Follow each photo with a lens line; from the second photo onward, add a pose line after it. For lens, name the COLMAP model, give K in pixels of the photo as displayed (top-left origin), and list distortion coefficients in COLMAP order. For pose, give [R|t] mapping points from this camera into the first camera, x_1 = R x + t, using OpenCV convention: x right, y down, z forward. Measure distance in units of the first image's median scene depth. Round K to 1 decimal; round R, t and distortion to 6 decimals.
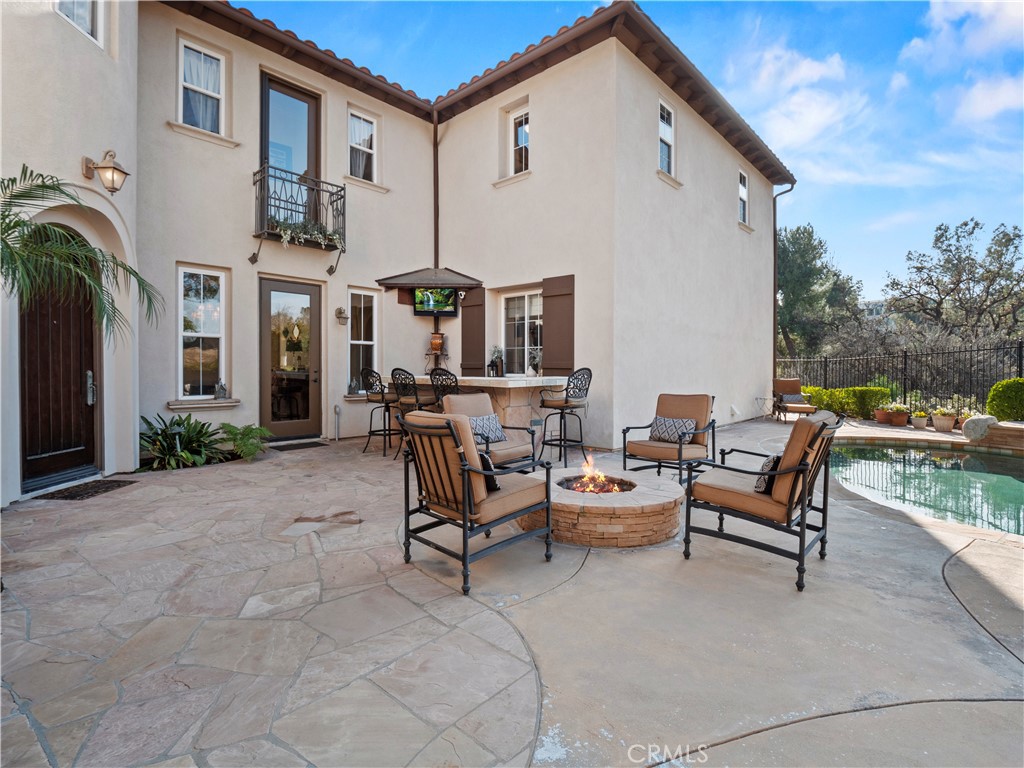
lens RADIAL K [[495.7, 0, 522.8], [0, 495.7, 370.9], [0, 0, 1]] dist [-0.018162, 0.000565]
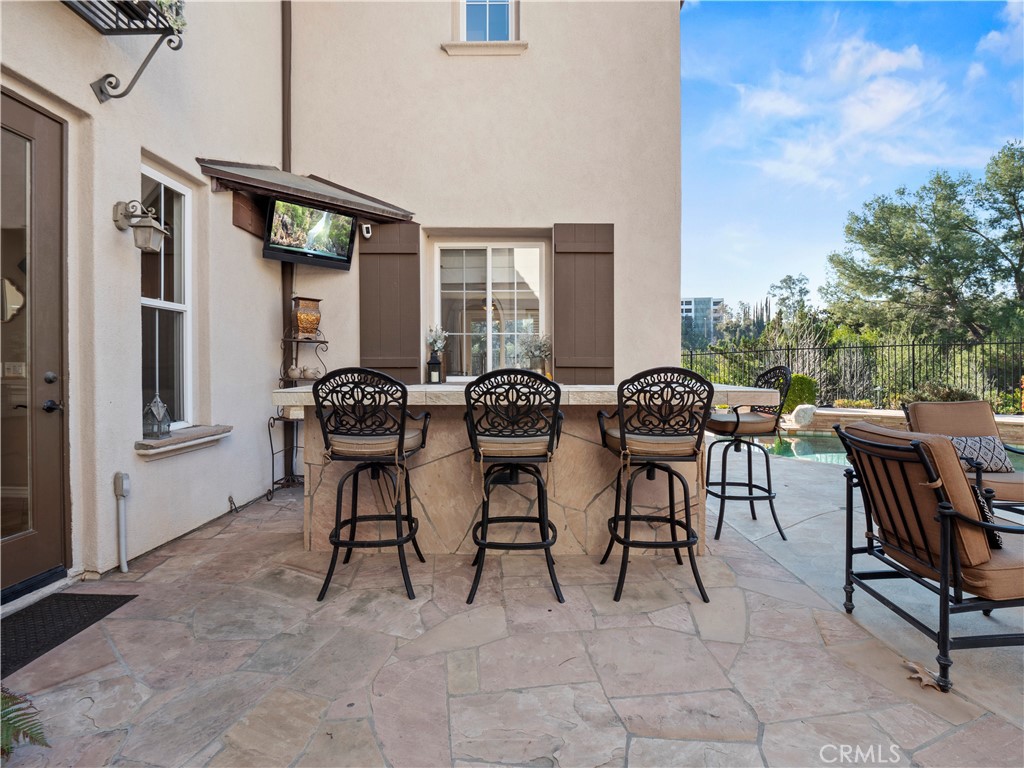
lens RADIAL K [[495.7, 0, 522.8], [0, 495.7, 370.9], [0, 0, 1]] dist [-0.018162, 0.000565]
pose [[0.755952, -0.008483, 0.654572, -0.362480], [0.005763, 0.999964, 0.006304, -0.004348], [-0.654602, -0.000993, 0.755973, 0.507233]]
